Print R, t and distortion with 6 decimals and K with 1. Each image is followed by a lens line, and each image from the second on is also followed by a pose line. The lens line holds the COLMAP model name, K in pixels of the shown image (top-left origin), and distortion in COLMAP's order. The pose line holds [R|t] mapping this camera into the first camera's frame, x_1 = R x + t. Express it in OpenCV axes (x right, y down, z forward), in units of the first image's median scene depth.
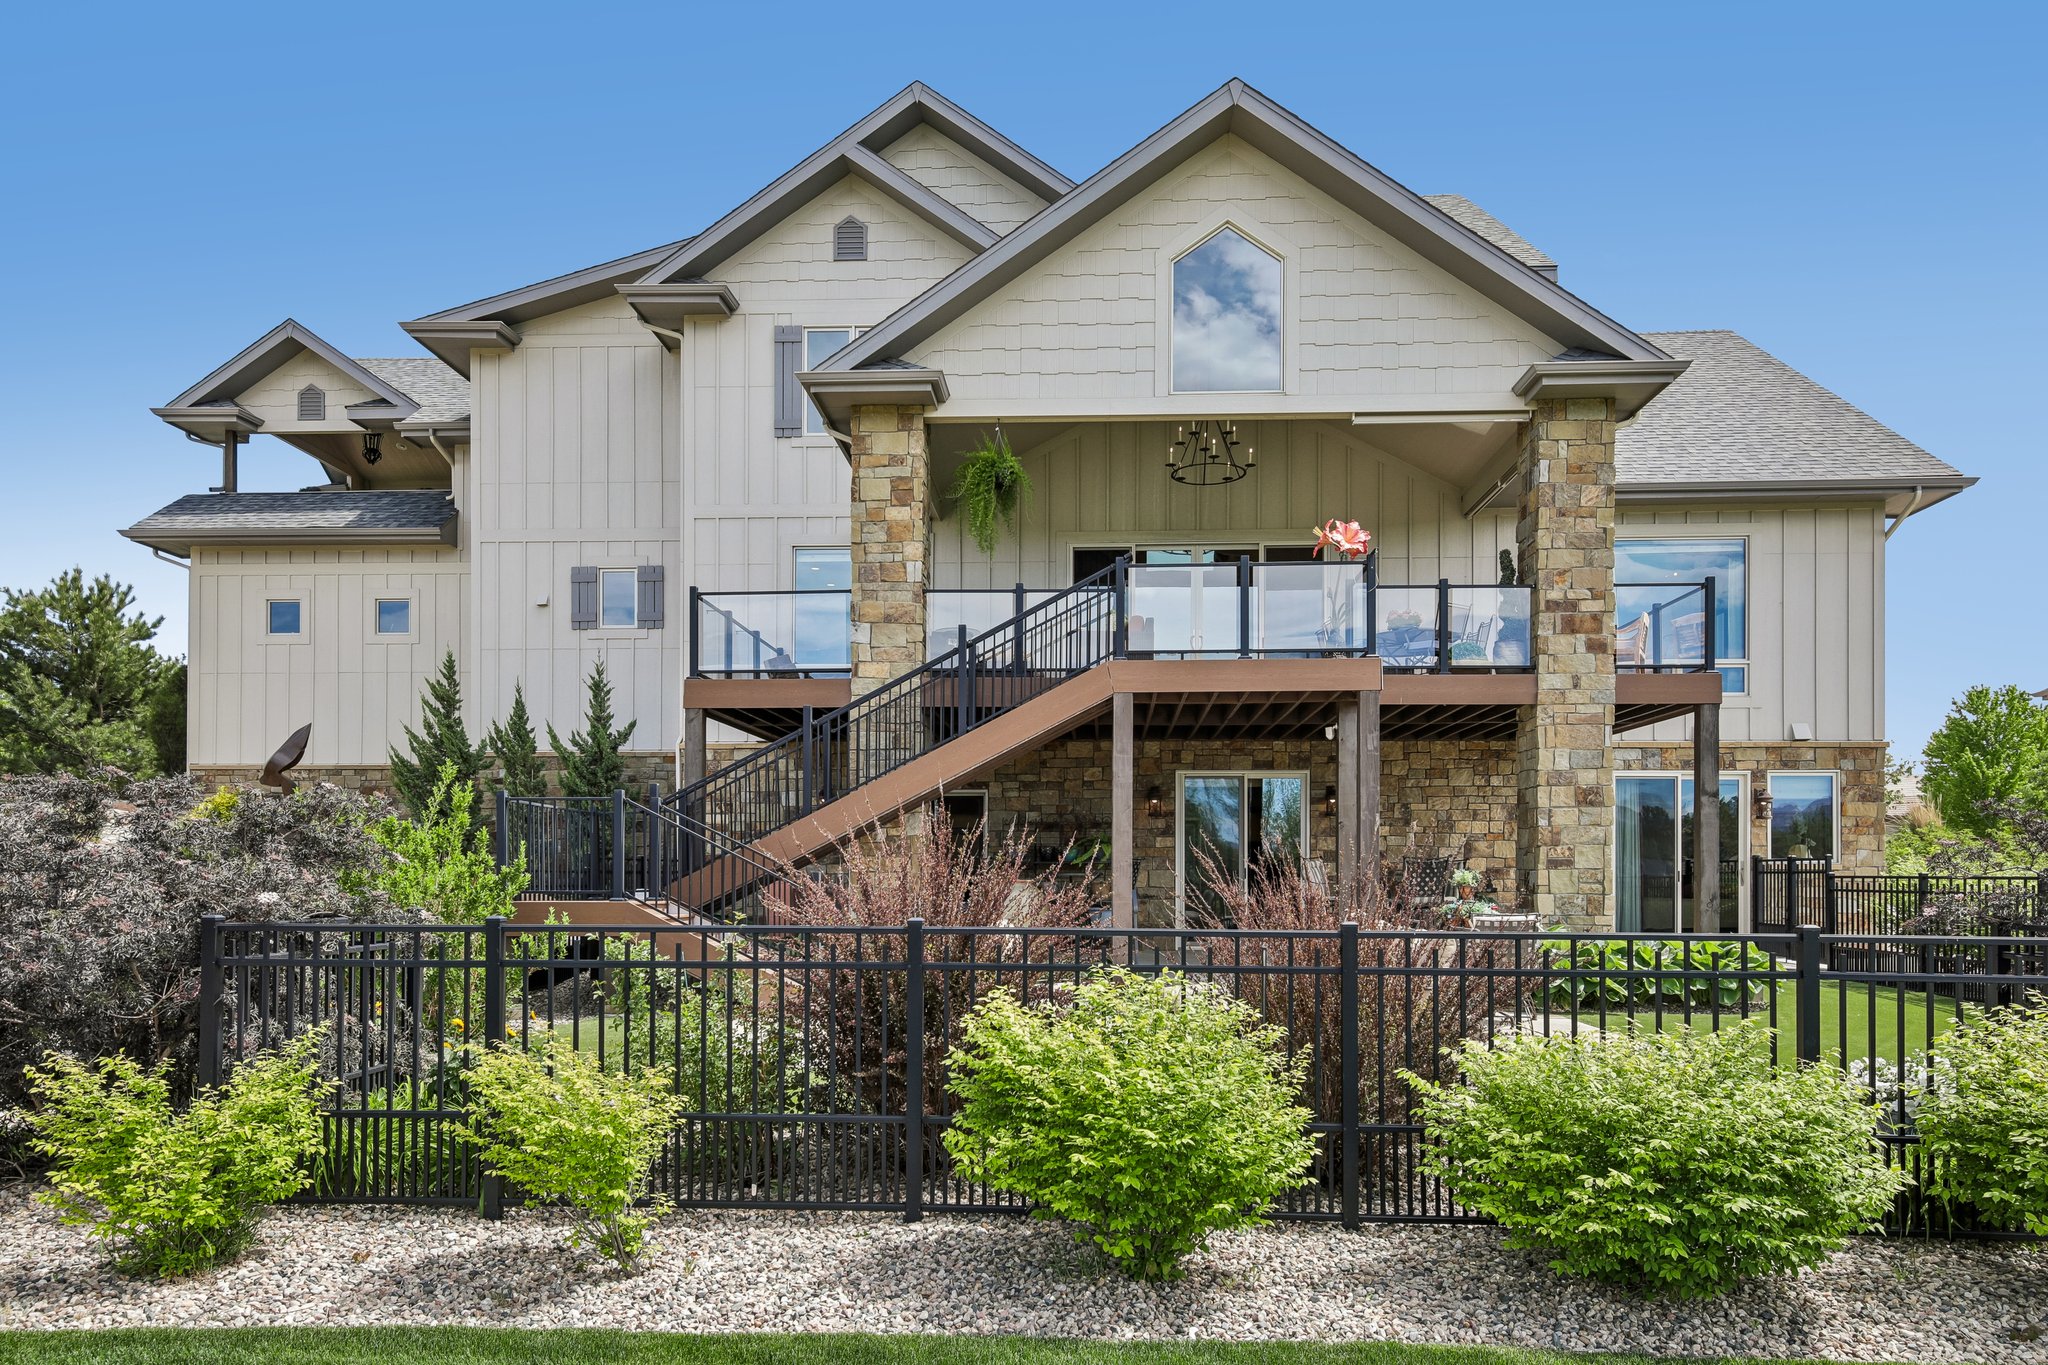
lens RADIAL K [[1385.6, 0, 997.4], [0, 1385.6, 769.5], [0, 0, 1]] dist [0.033147, 0.013481]
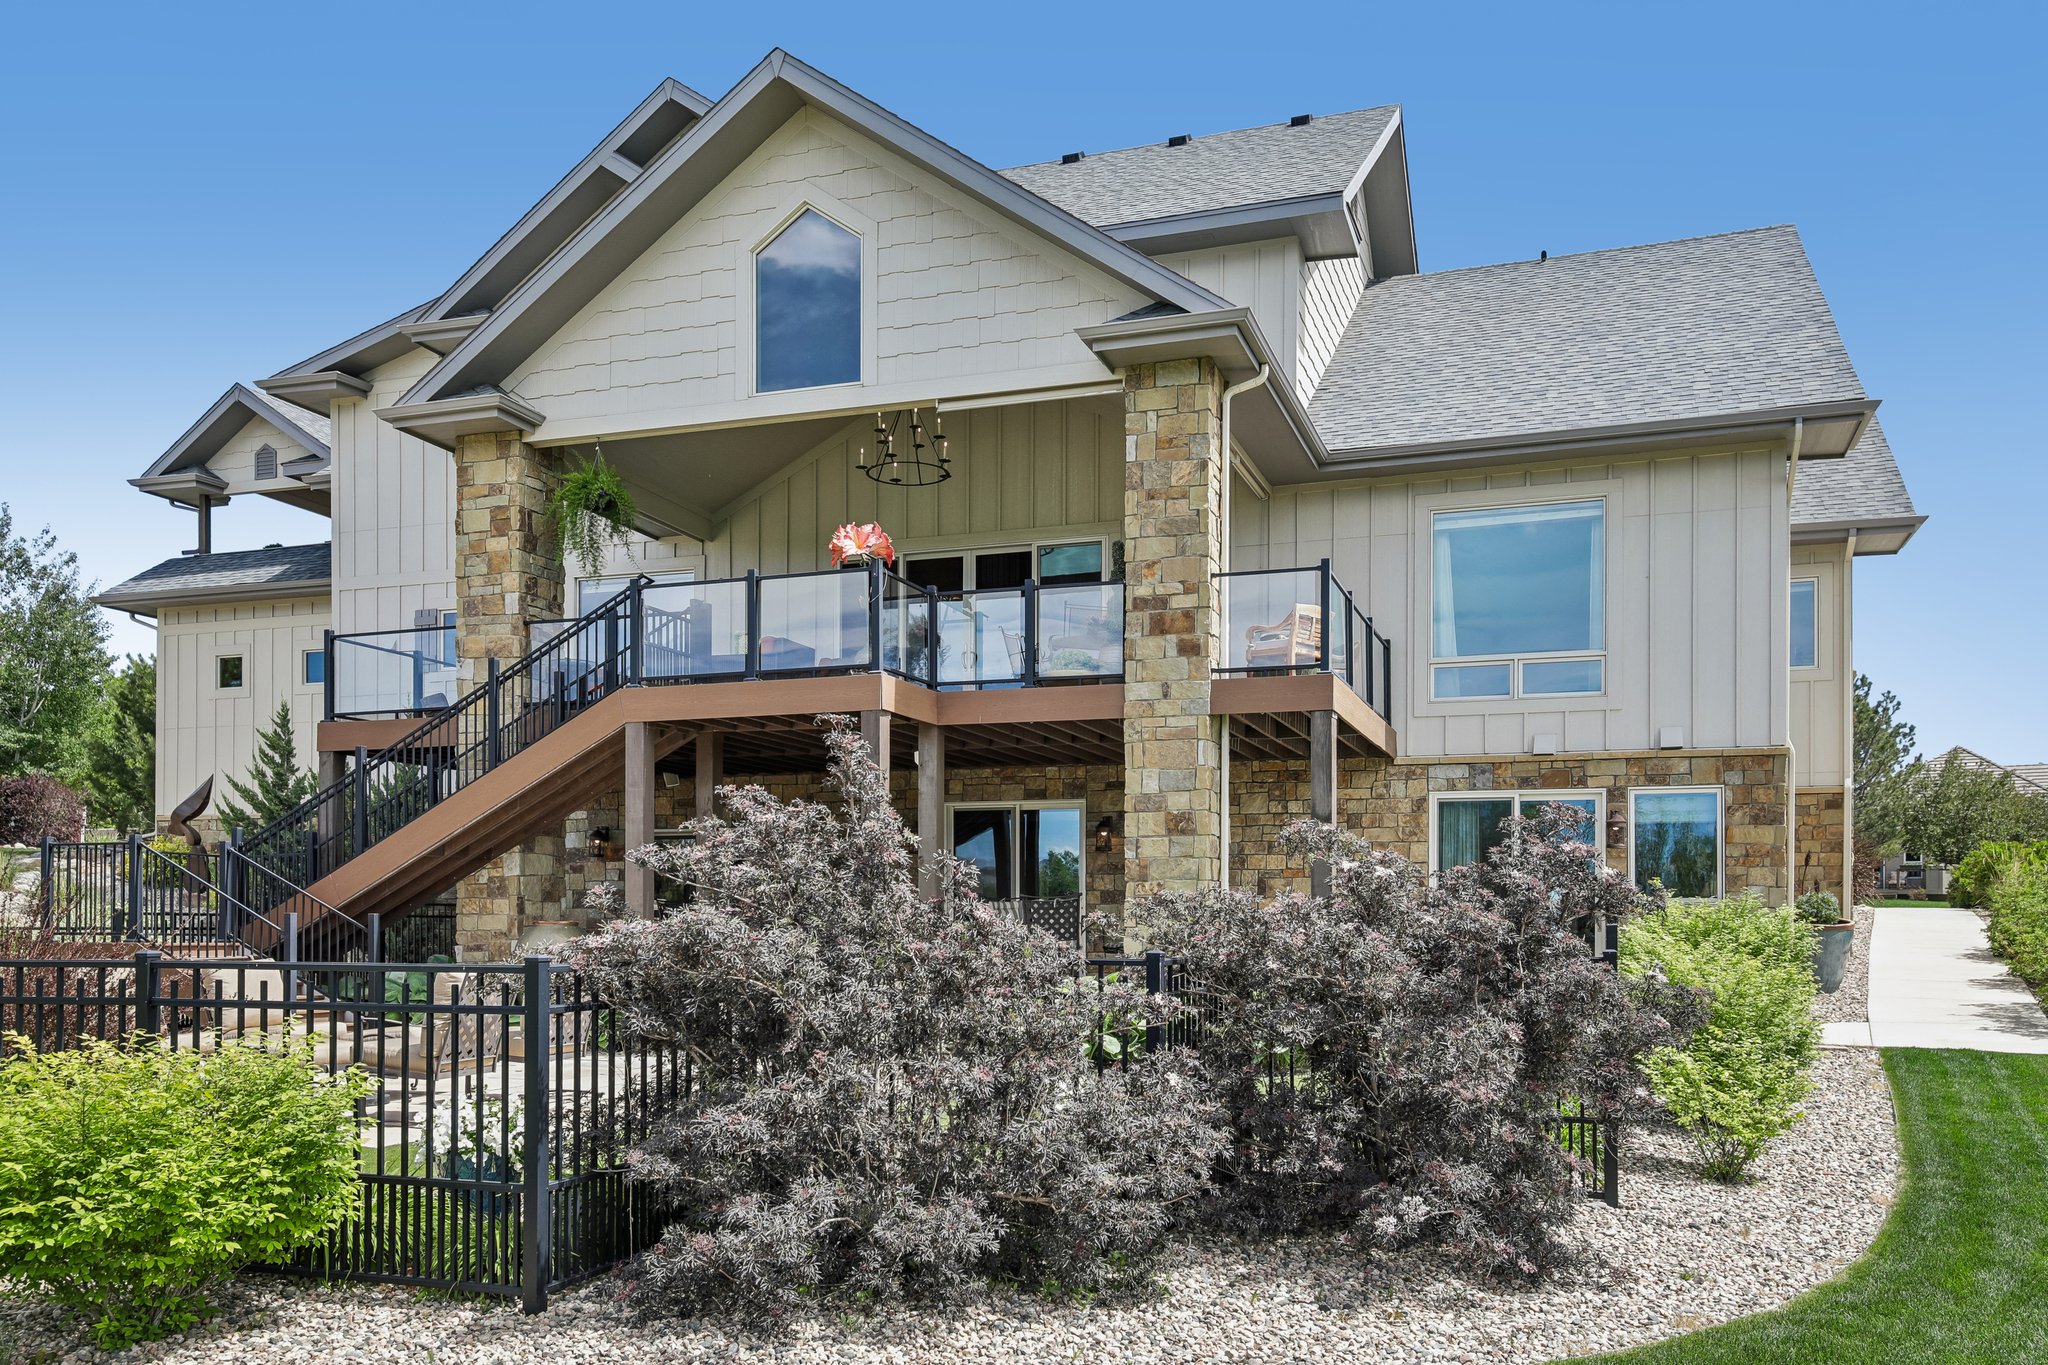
lens RADIAL K [[1585.6, 0, 959.3], [0, 1585.6, 820.3], [0, 0, 1]] dist [0.027522, 0.033040]
pose [[0.960009, -0.017645, -0.279412, 0.542631], [0.019776, 0.999793, 0.004812, 0.009288], [0.279269, -0.010146, 0.960159, 0.021282]]
